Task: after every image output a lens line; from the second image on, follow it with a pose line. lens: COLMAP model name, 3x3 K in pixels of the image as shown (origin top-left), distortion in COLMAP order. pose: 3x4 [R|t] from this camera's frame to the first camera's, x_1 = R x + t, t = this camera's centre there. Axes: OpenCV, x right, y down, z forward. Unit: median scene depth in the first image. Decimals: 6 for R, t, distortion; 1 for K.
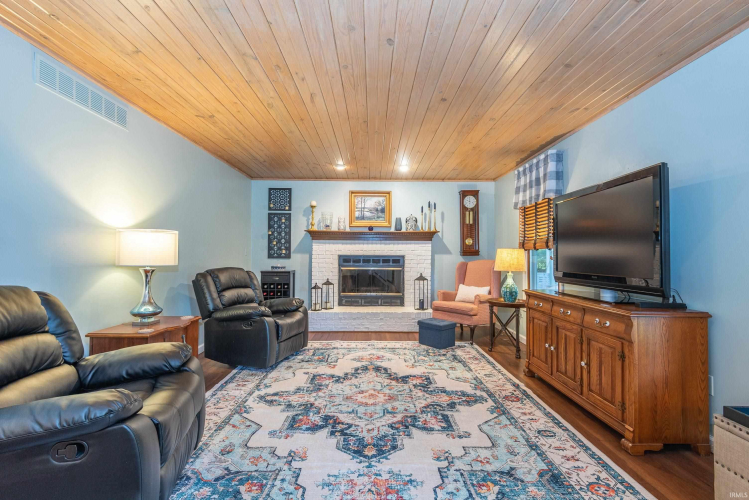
lens RADIAL K [[341.6, 0, 372.0], [0, 341.6, 249.6], [0, 0, 1]] dist [0.003974, -0.003555]
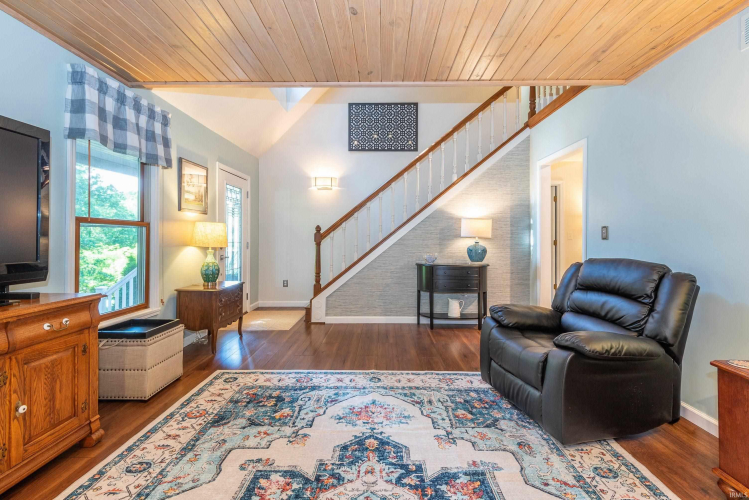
lens RADIAL K [[341.6, 0, 376.1], [0, 341.6, 242.9], [0, 0, 1]] dist [0.003974, -0.003555]
pose [[-0.999783, -0.007867, 0.019284, -0.032136], [-0.008000, 0.999945, -0.006842, 0.041307], [-0.019229, -0.006994, -0.999791, 1.931276]]
